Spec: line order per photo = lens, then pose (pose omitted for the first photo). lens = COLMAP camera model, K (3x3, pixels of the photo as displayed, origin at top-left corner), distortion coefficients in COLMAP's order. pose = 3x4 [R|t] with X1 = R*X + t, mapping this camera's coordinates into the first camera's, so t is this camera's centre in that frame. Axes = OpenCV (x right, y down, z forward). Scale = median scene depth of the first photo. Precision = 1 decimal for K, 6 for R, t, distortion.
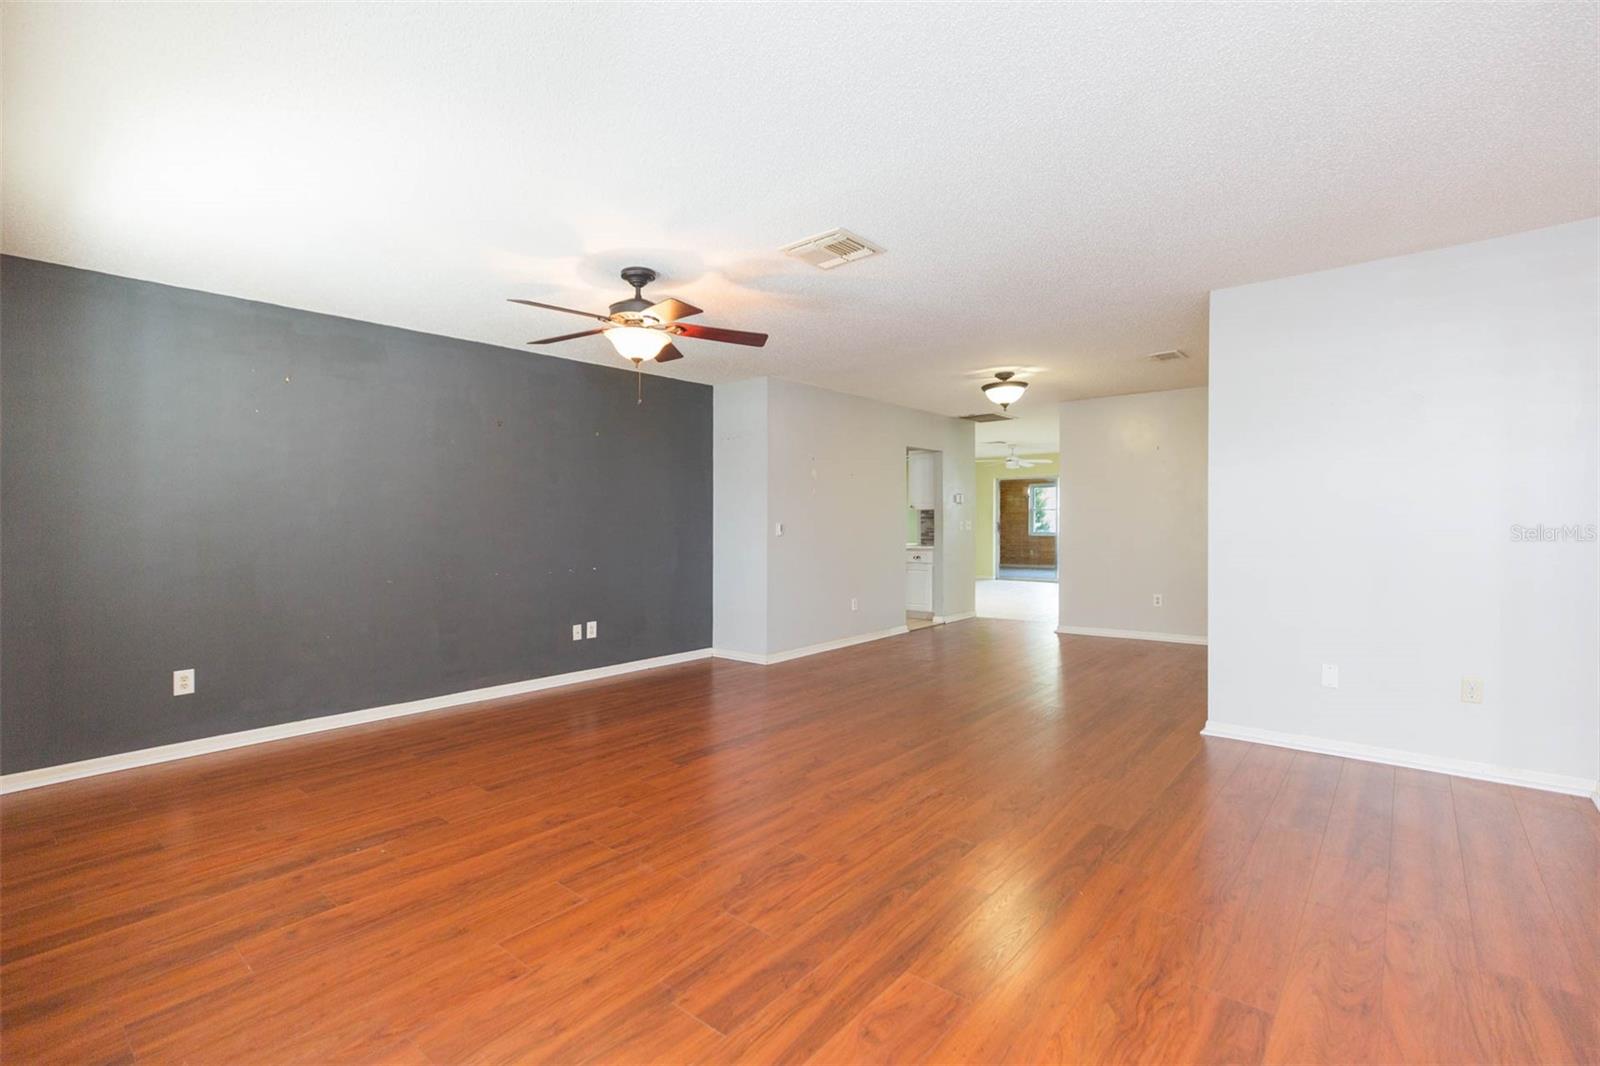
lens RADIAL K [[713.5, 0, 797.8], [0, 713.5, 489.7], [0, 0, 1]] dist [-0.000758, 0.000230]
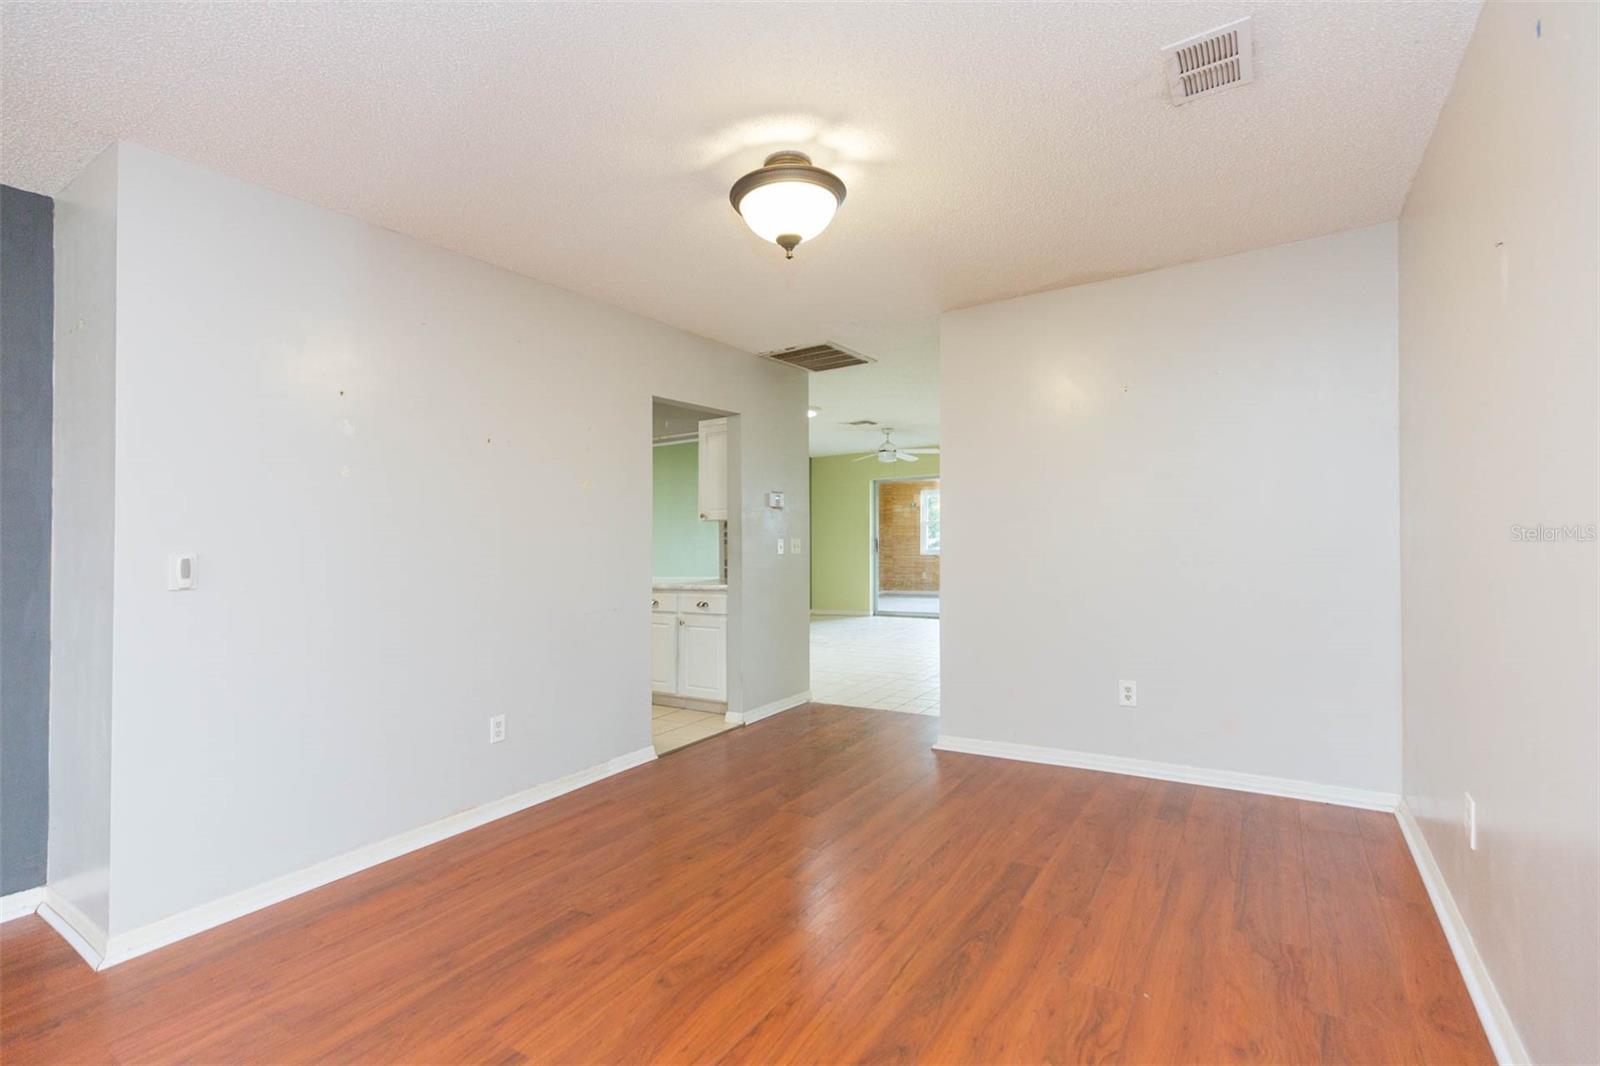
lens RADIAL K [[735.7, 0, 799.5], [0, 735.7, 527.2], [0, 0, 1]] dist [0.006288, 0.000485]
pose [[0.991102, -0.014784, 0.132280, 0.172201], [0.011226, 0.999556, 0.027598, 0.019145], [-0.132630, -0.025867, 0.990828, 0.426710]]
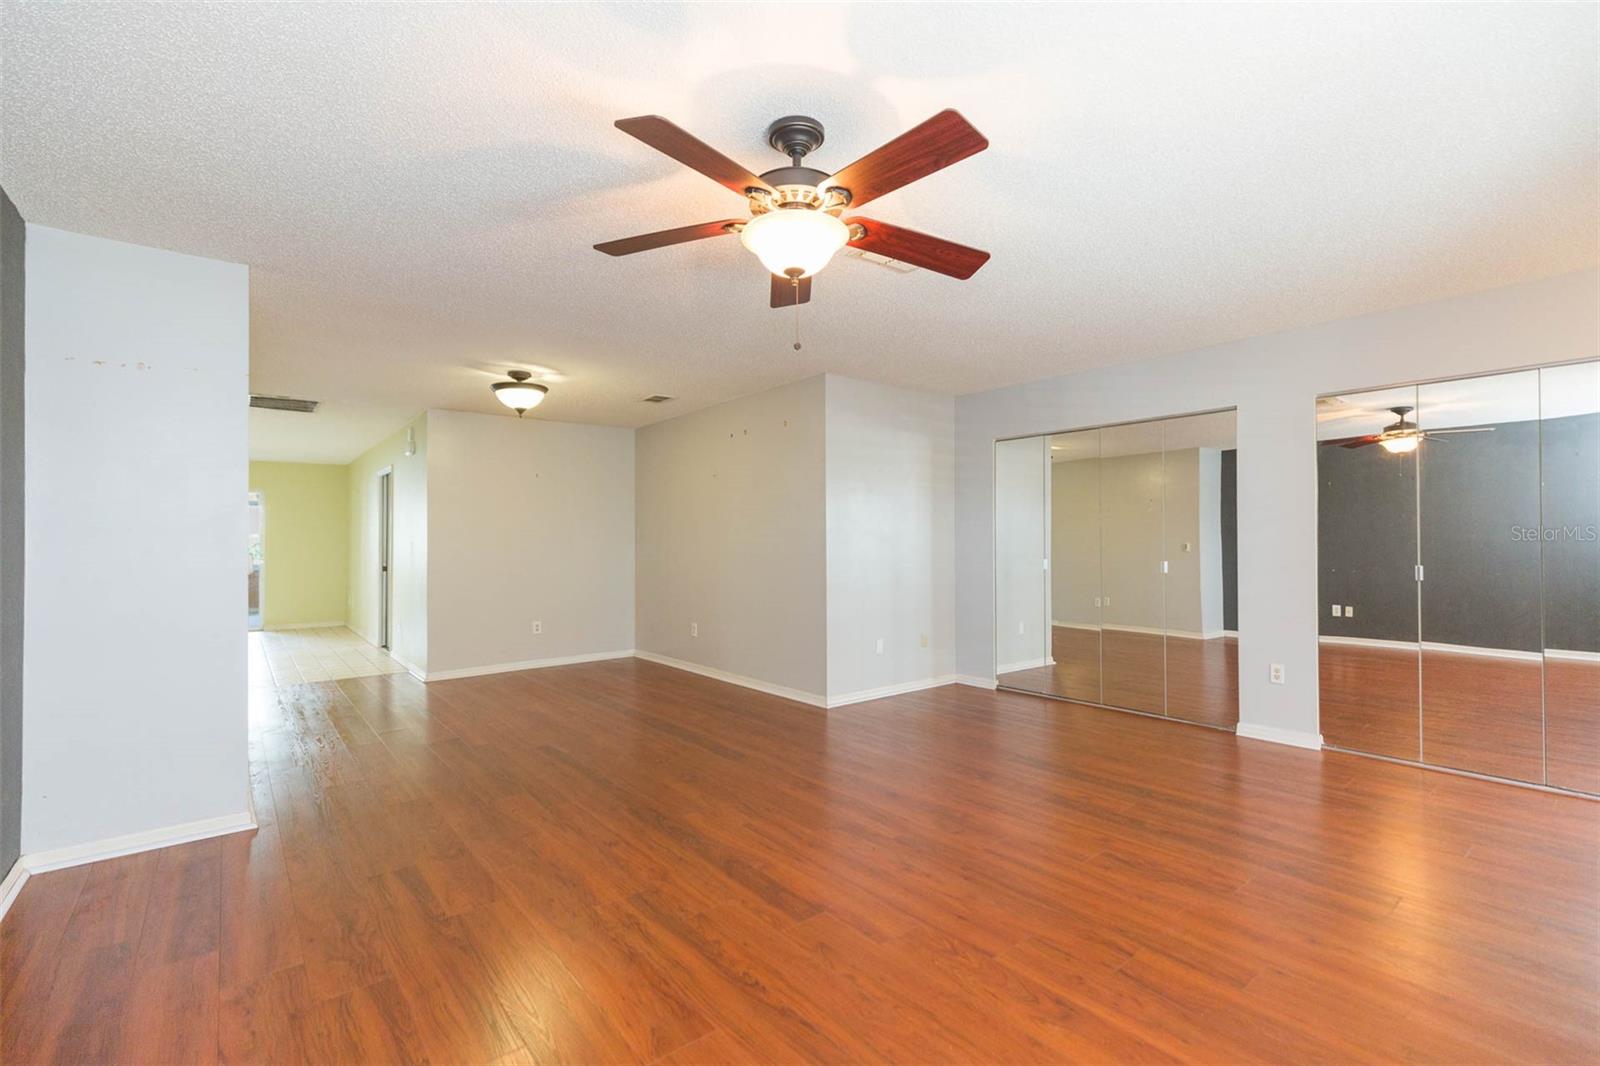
lens RADIAL K [[718.3, 0, 786.1], [0, 718.3, 518.6], [0, 0, 1]] dist [0.000879, -0.000088]
pose [[0.198352, 0.041247, 0.979262, -0.341629], [-0.037671, 0.998697, -0.034435, 0.018953], [-0.979407, -0.030060, 0.199648, 0.371089]]
